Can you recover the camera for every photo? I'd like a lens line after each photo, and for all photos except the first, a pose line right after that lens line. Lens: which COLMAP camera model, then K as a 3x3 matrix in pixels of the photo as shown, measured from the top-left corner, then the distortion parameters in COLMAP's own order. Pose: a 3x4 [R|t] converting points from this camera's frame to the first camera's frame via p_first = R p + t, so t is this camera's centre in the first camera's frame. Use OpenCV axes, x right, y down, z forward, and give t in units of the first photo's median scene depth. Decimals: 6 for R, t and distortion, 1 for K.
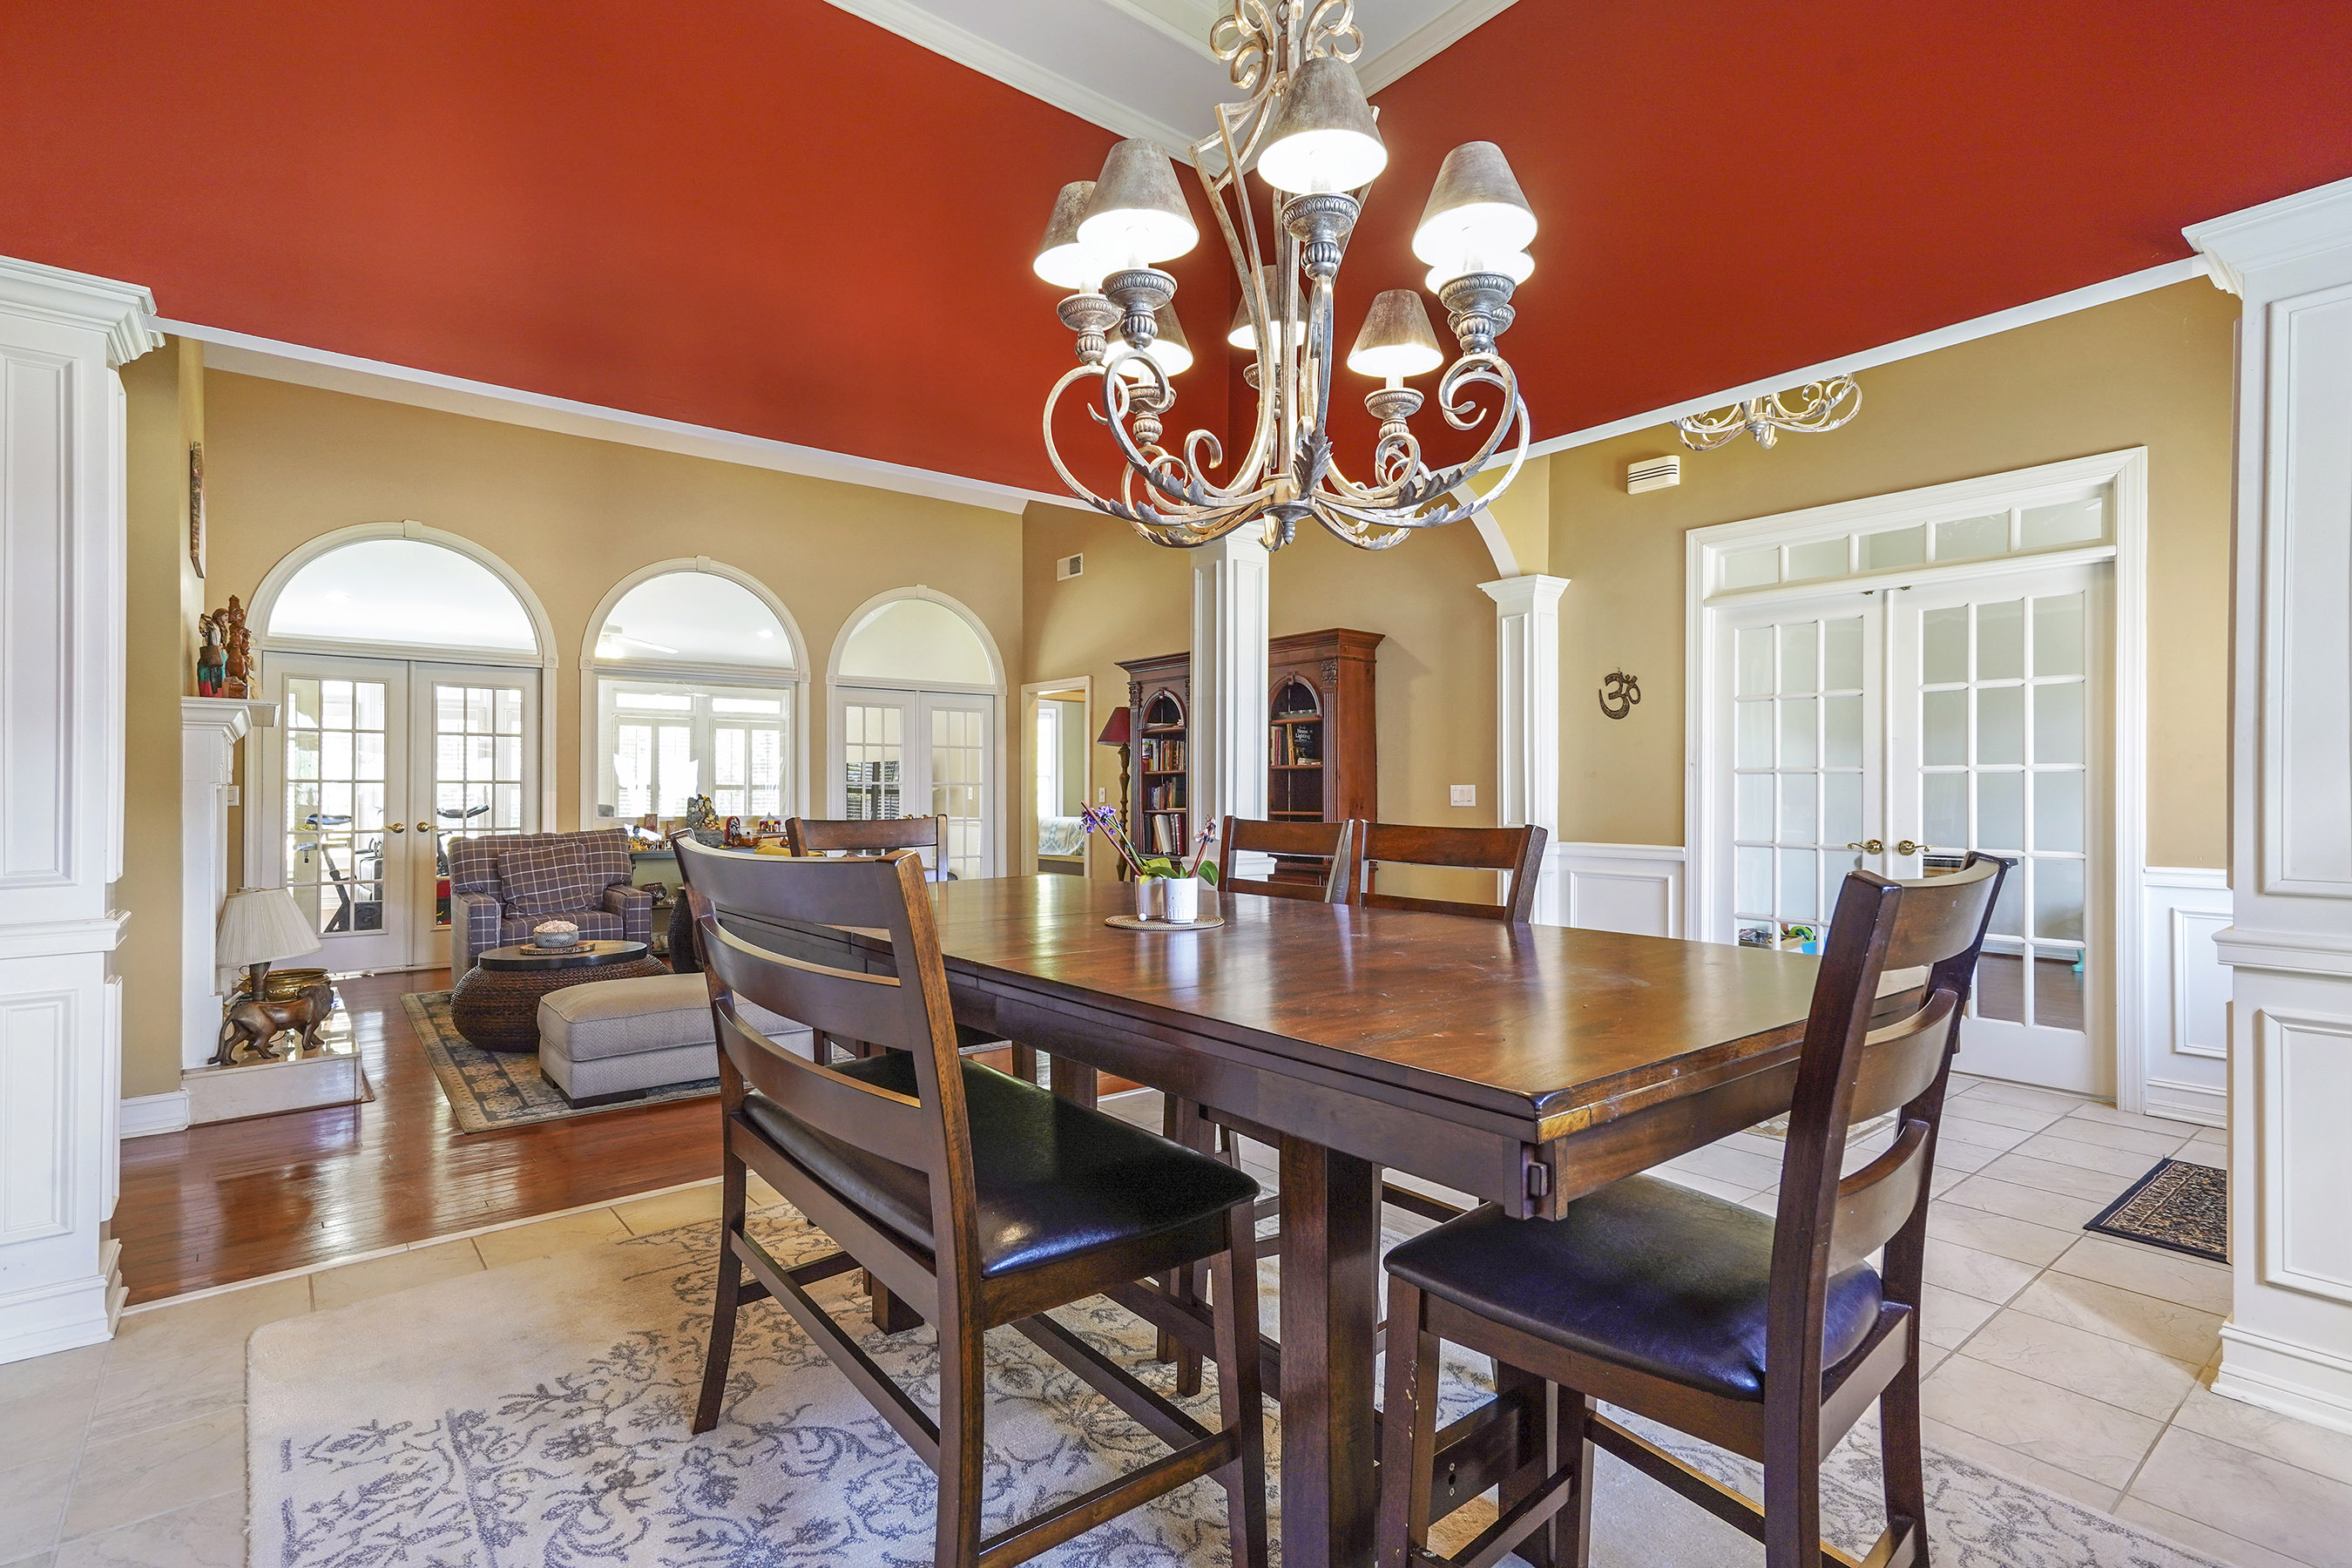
lens RADIAL K [[1070.6, 0, 1134.0], [0, 1070.6, 783.7], [0, 0, 1]] dist [0.005790, 0.002866]
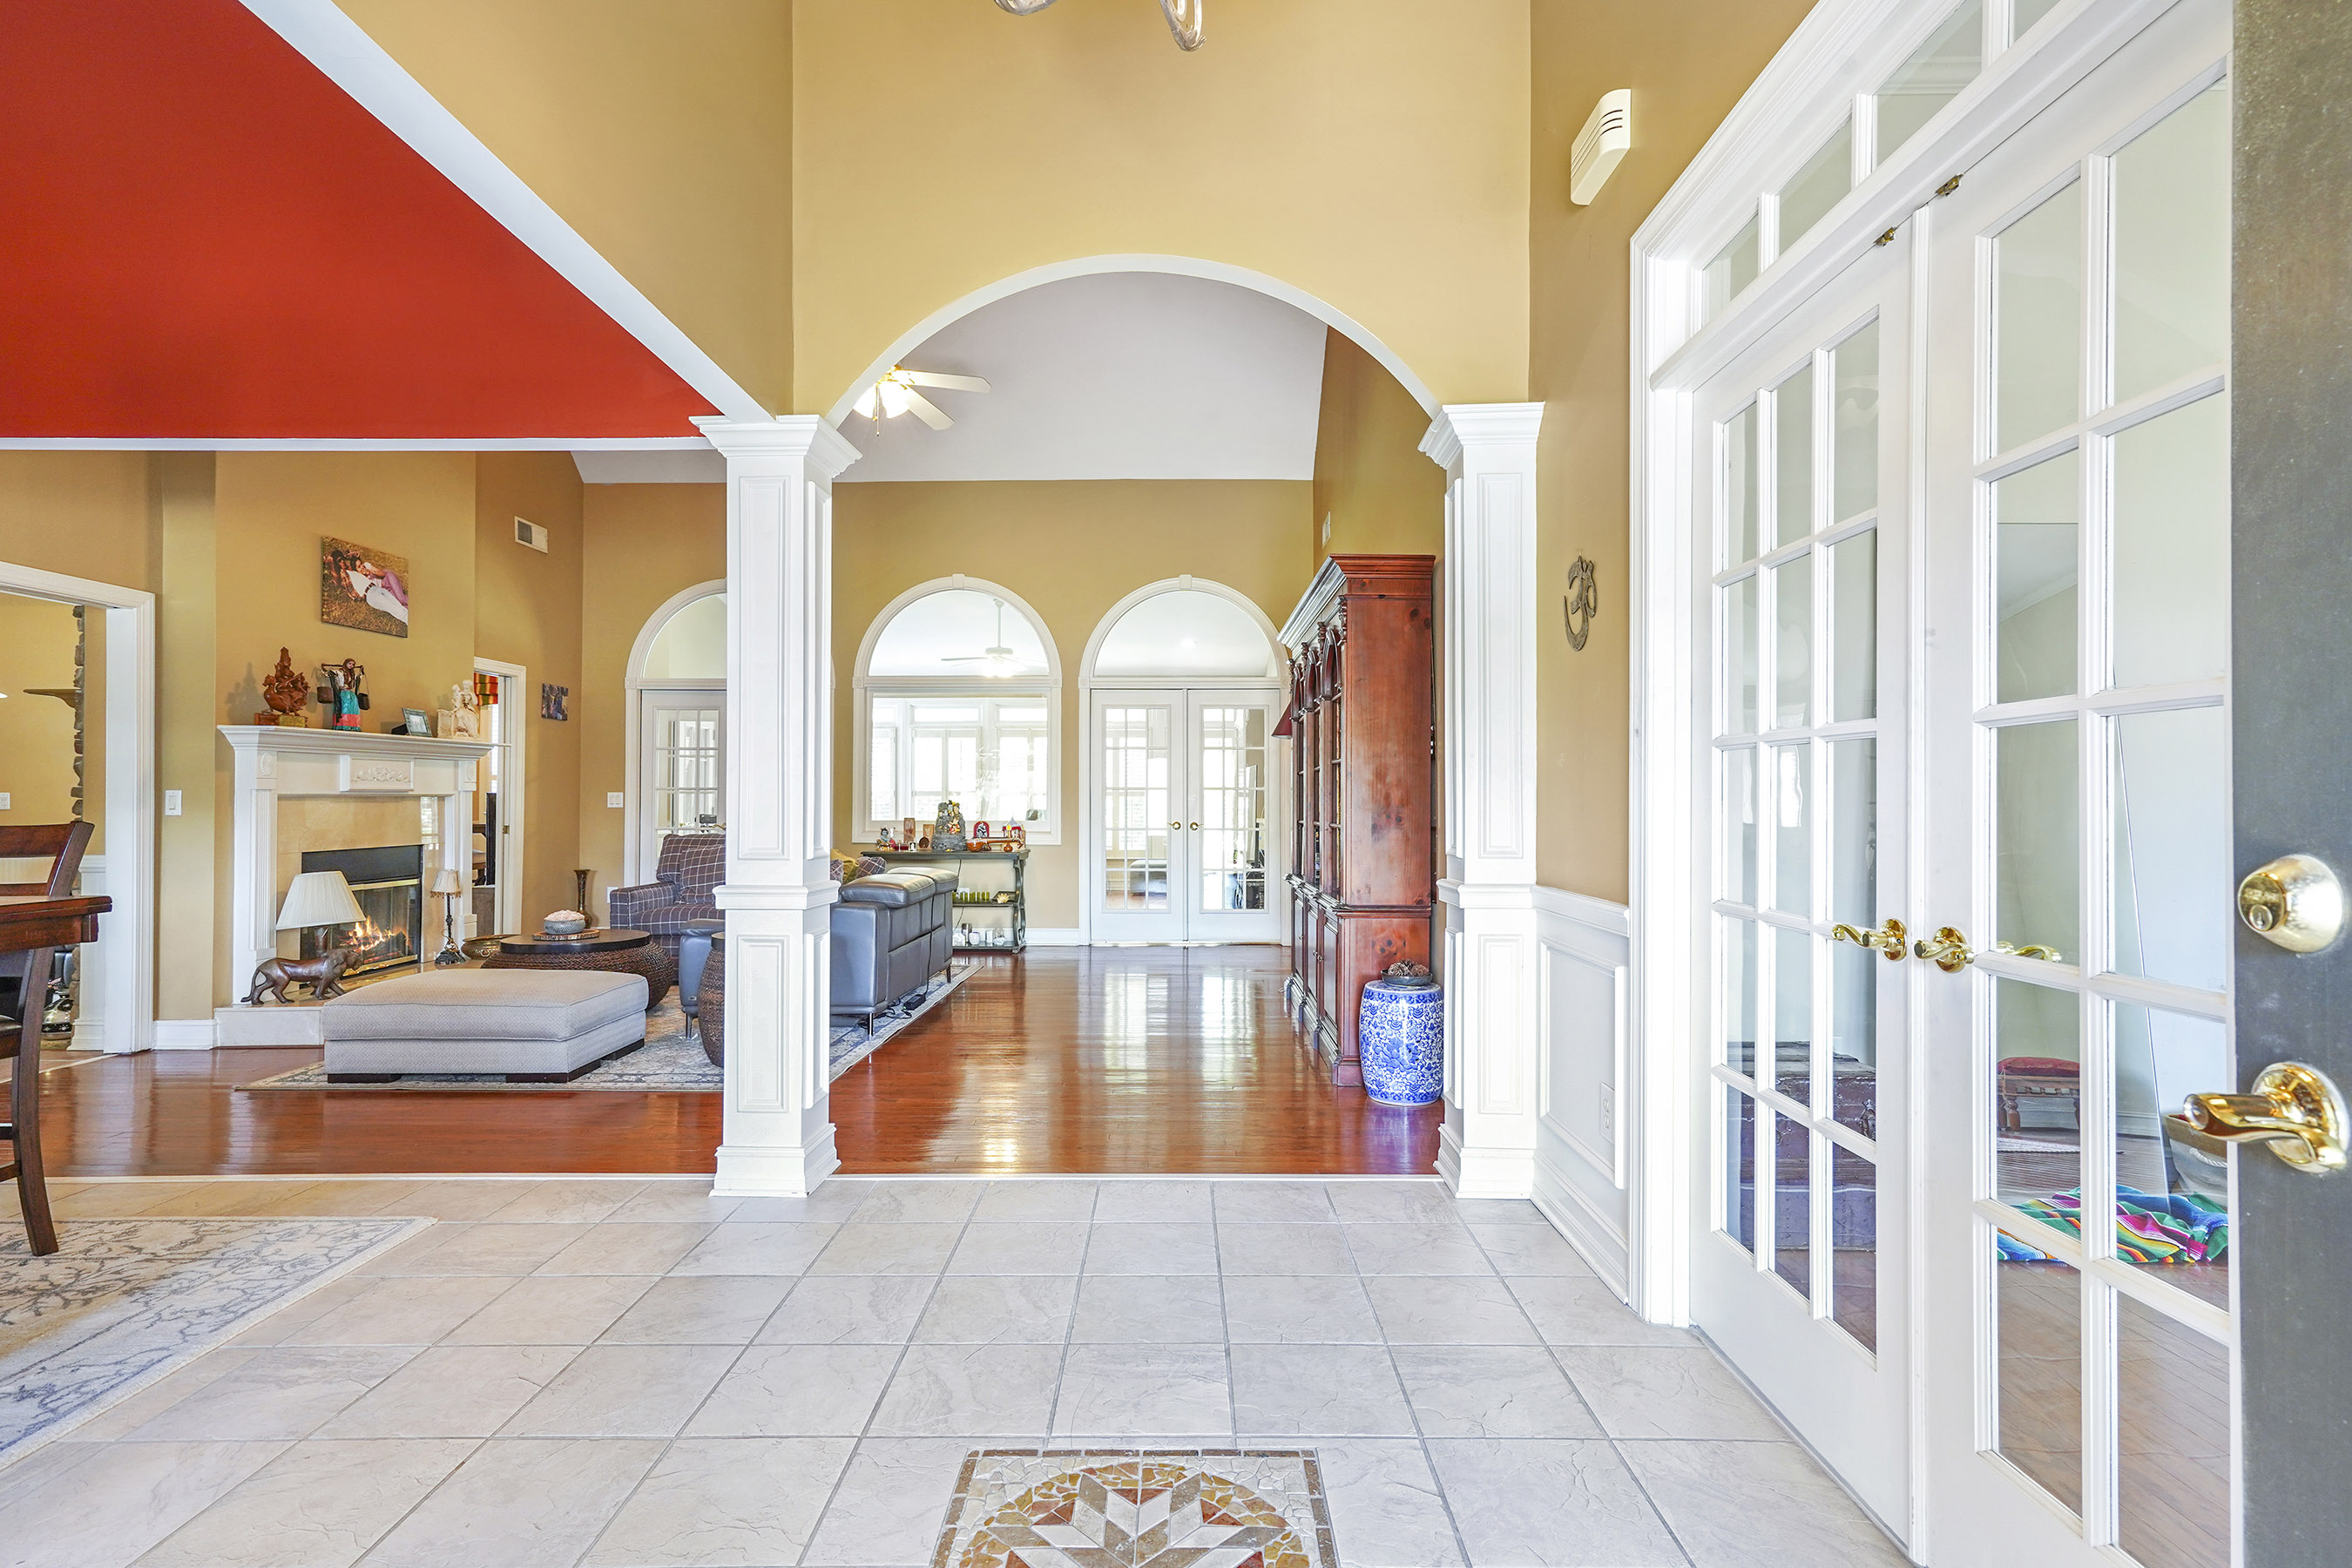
lens RADIAL K [[1070.6, 0, 1169.6], [0, 1070.6, 779.4], [0, 0, 1]] dist [0.005790, 0.002866]
pose [[0.783378, -0.010324, -0.621460, 0.430881], [0.002796, 0.999910, -0.013087, 0.004382], [0.621539, 0.008514, 0.783337, 0.339753]]
